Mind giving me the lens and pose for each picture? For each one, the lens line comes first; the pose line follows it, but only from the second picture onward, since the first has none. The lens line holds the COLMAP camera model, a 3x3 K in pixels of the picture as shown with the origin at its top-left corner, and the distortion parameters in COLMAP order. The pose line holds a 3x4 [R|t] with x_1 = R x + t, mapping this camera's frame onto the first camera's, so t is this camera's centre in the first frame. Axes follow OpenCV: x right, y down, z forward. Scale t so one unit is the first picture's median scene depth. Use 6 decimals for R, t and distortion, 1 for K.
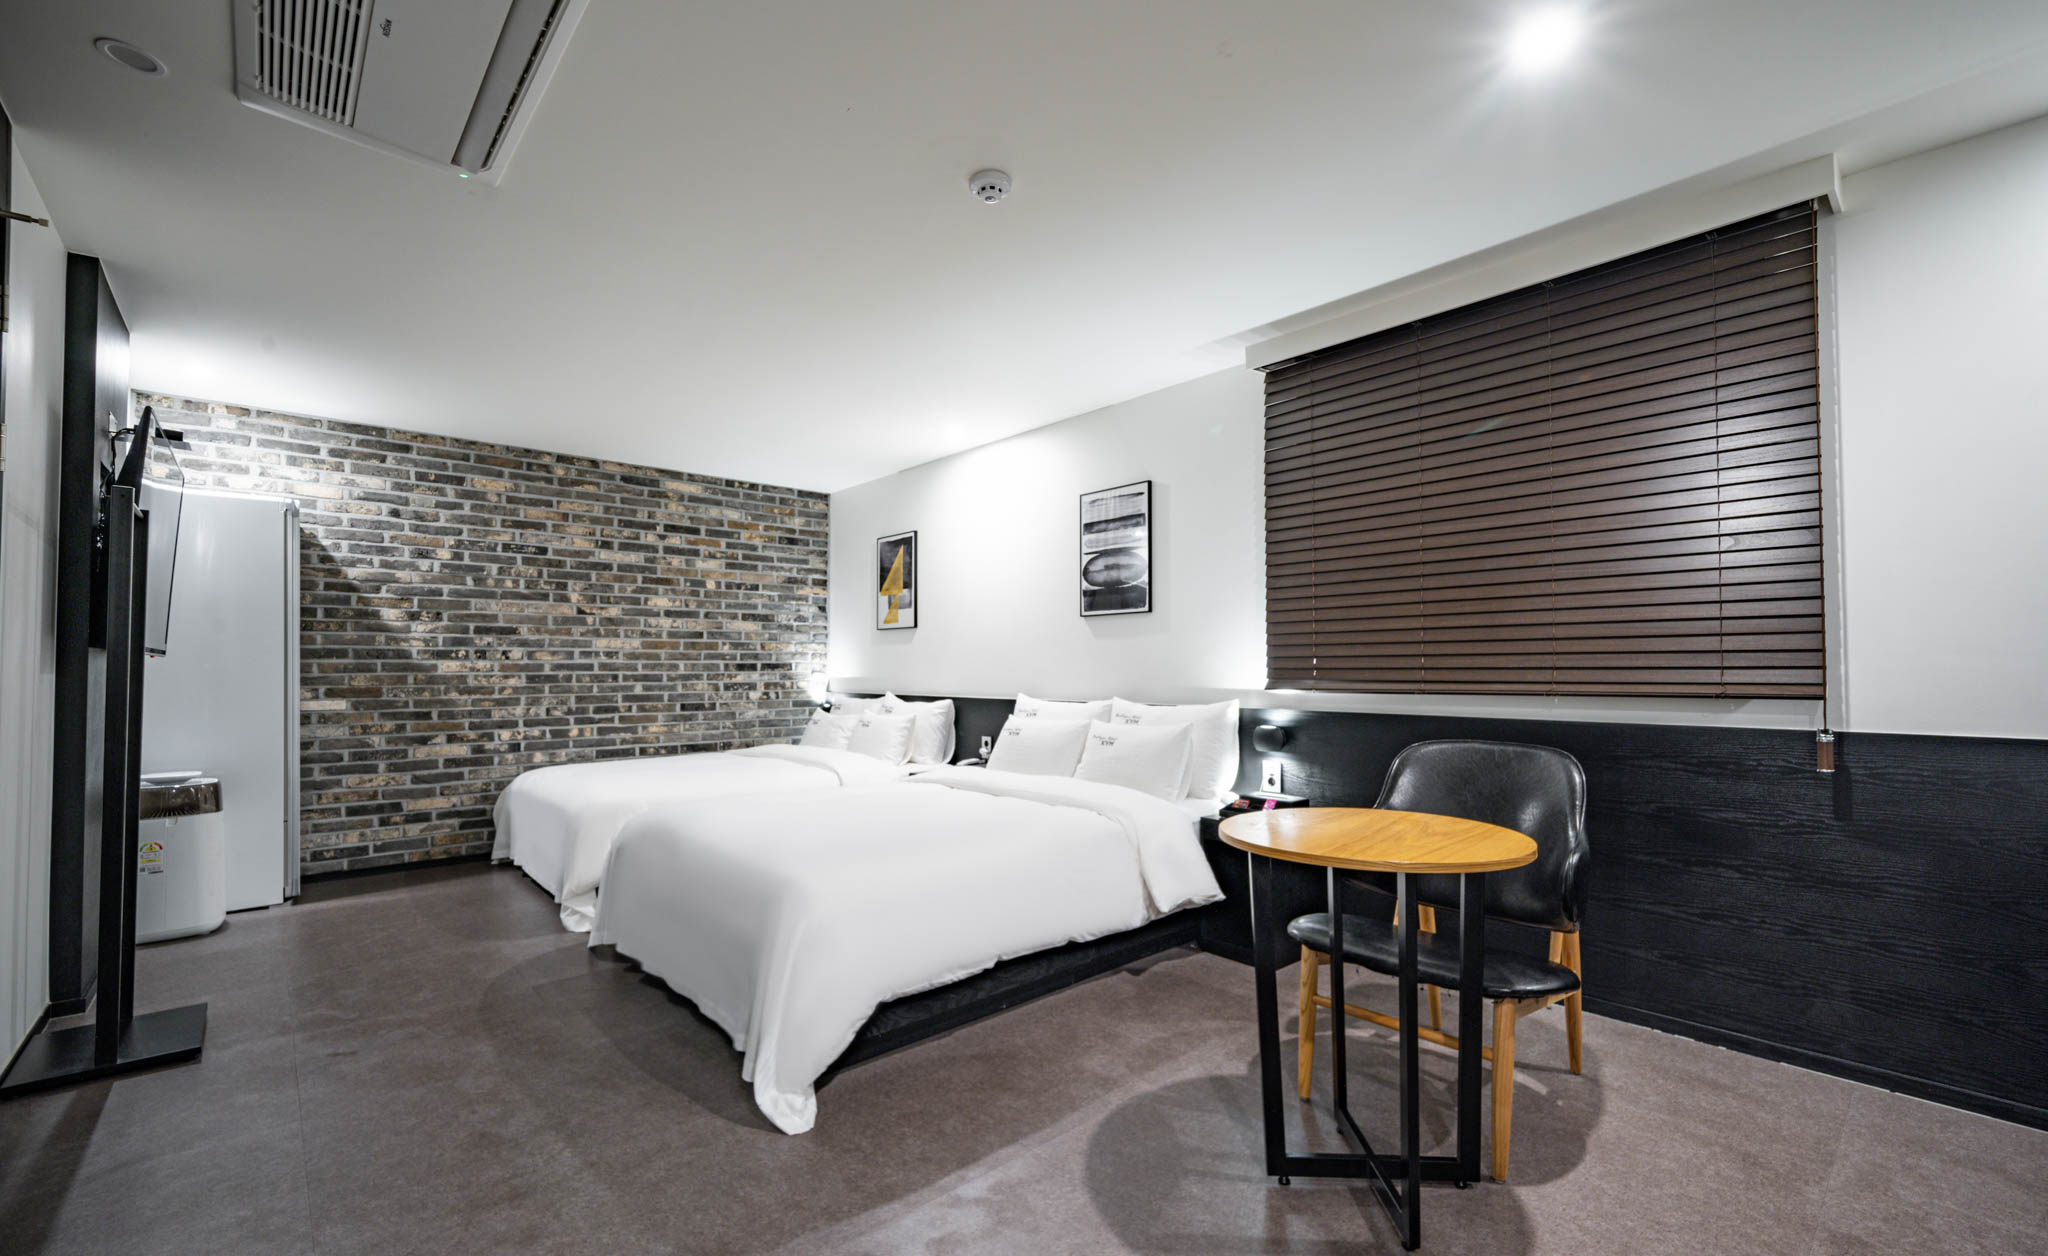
lens RADIAL K [[844.8, 0, 1017.6], [0, 844.8, 651.7], [0, 0, 1]] dist [0.000146, 0.000000]
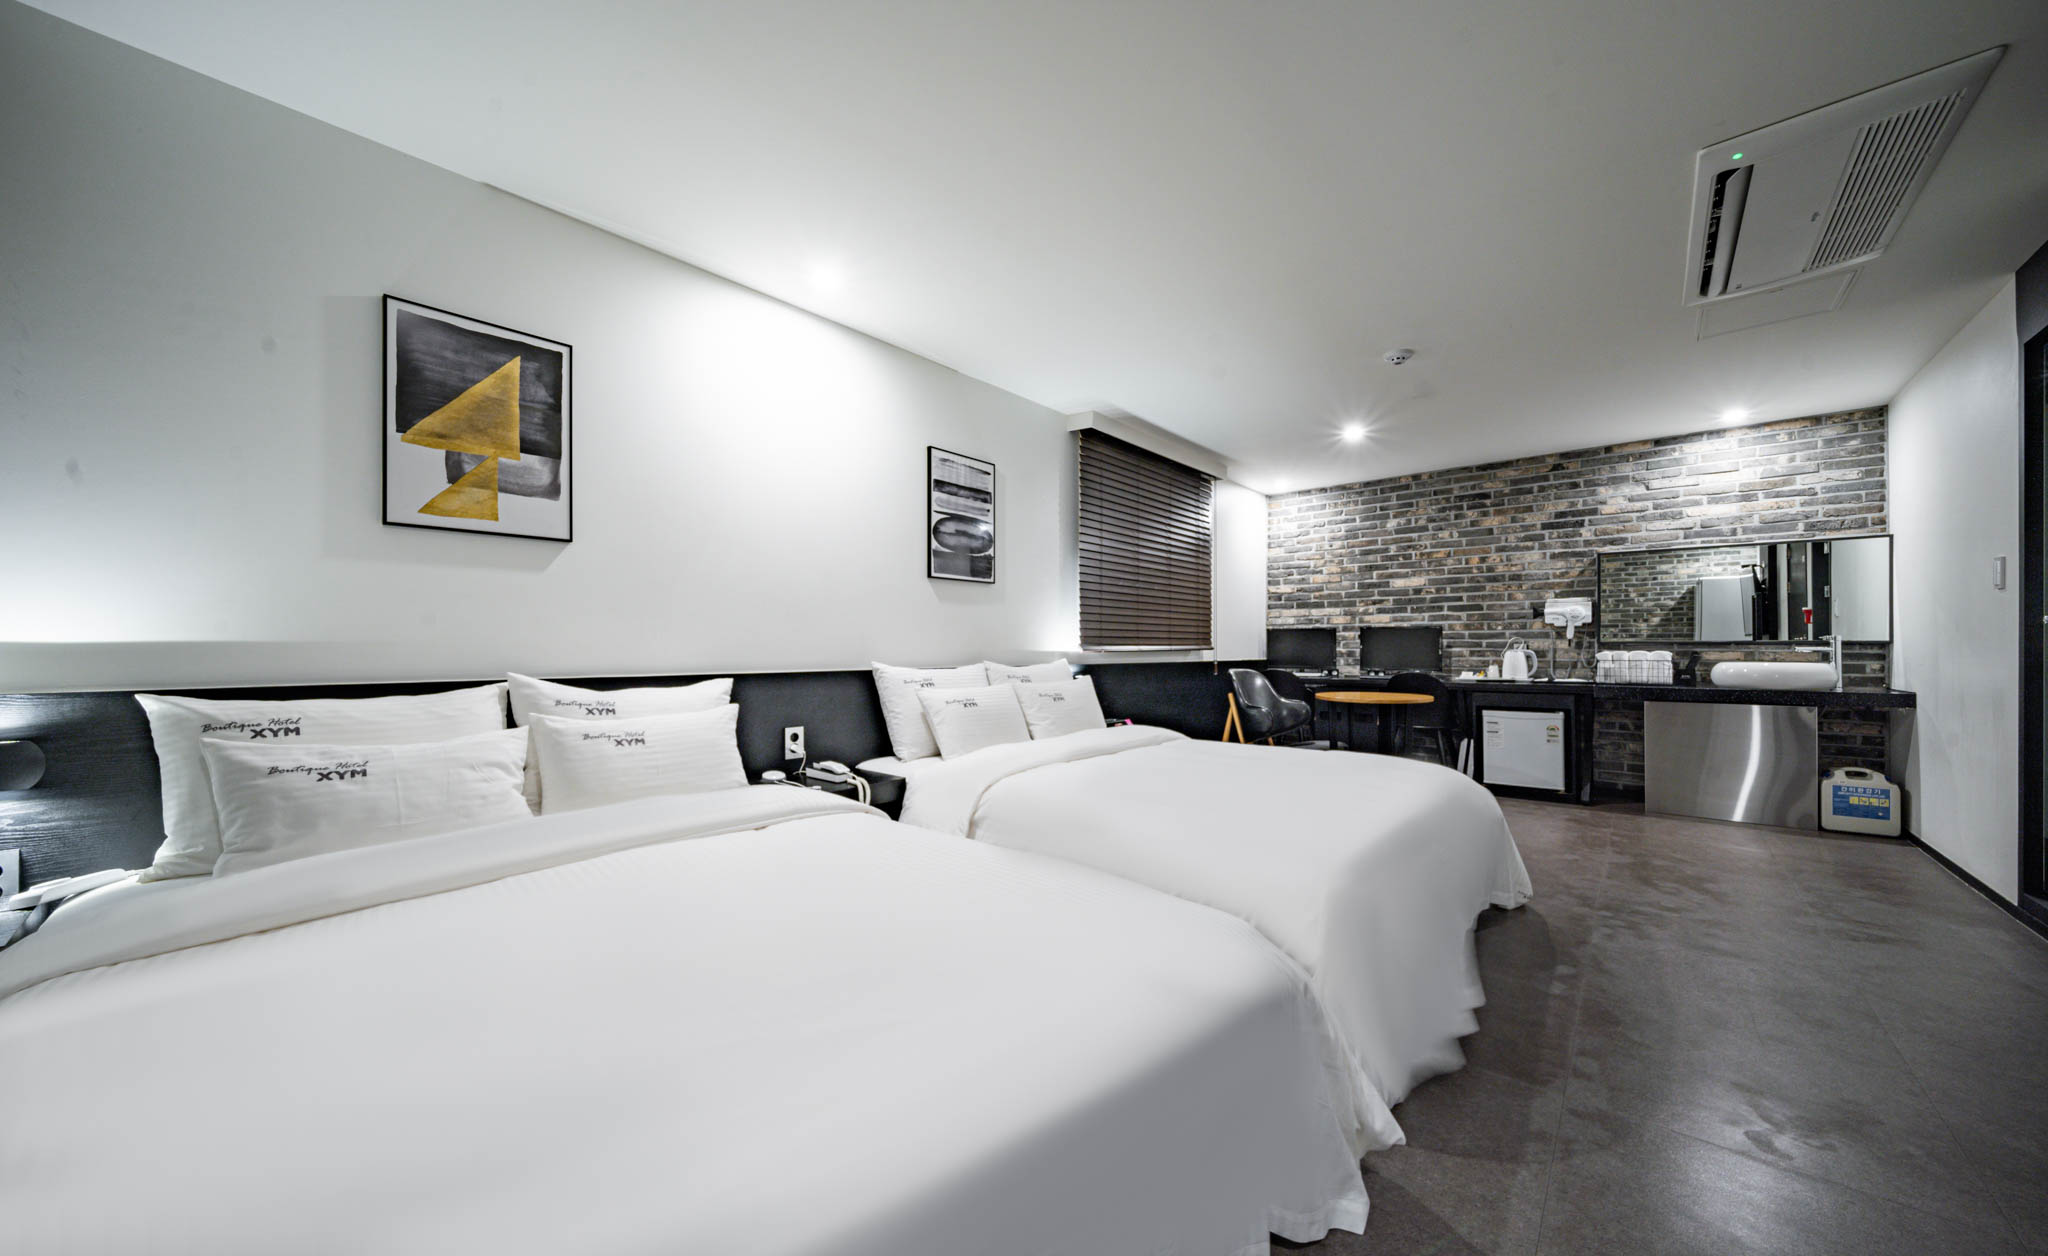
lens RADIAL K [[706.6, 0, 1024.8], [0, 706.6, 644.7], [0, 0, 1]] dist [-0.000549, -0.000064]
pose [[-0.119205, 0.006795, 0.992846, -0.522954], [-0.019419, 0.999769, -0.009173, 0.028095], [-0.992680, -0.020373, -0.119046, 0.725068]]
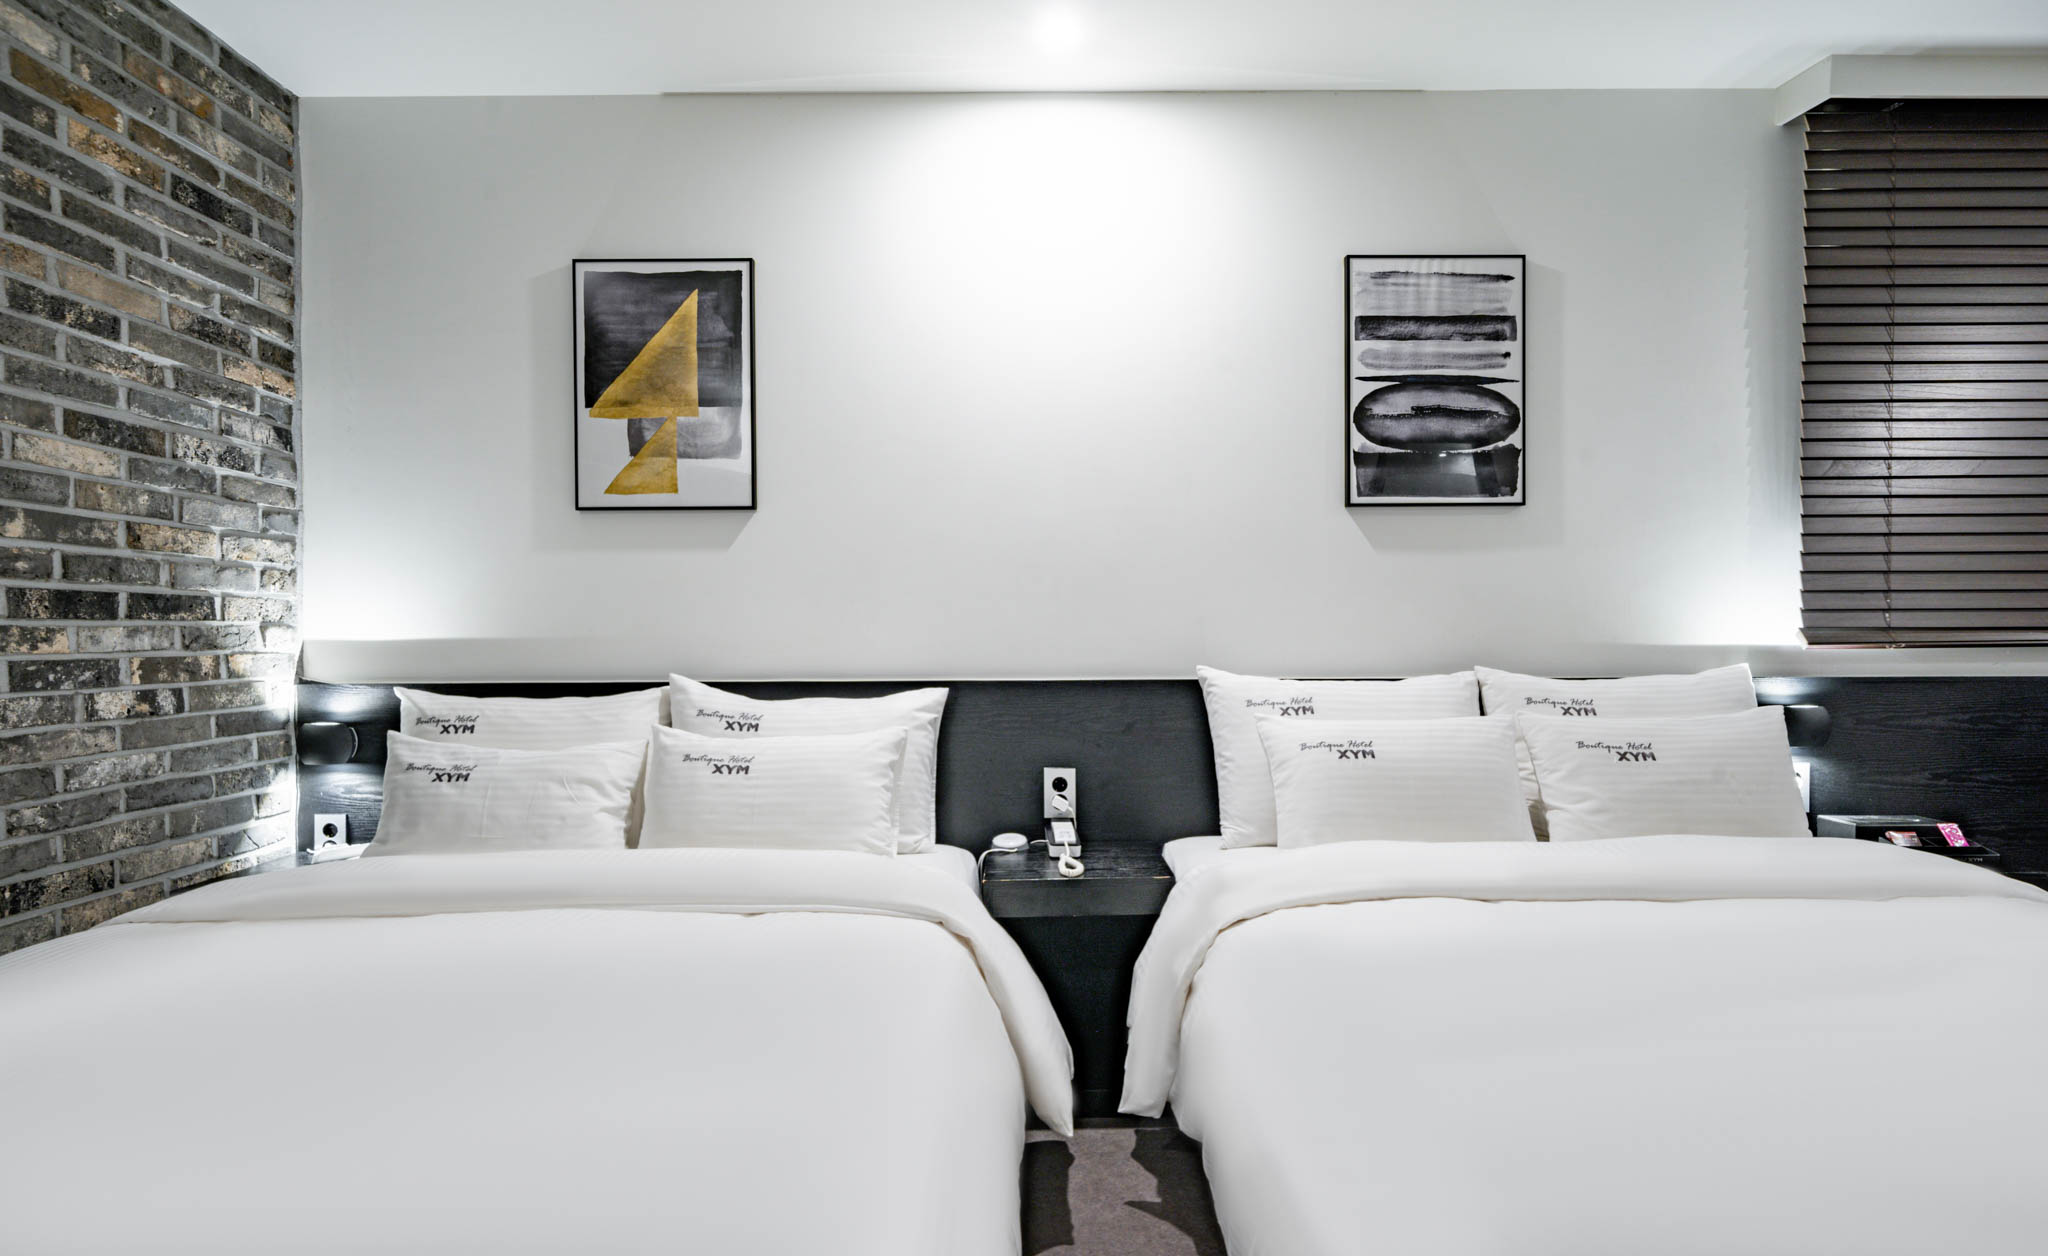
lens RADIAL K [[1097.7, 0, 1026.6], [0, 1097.7, 646.4], [0, 0, 1]] dist [-0.000280, -0.000292]
pose [[0.662941, -0.009291, 0.748614, -0.387453], [-0.010988, 0.999695, 0.022138, 0.020736], [-0.748591, -0.022902, 0.662636, 0.524967]]
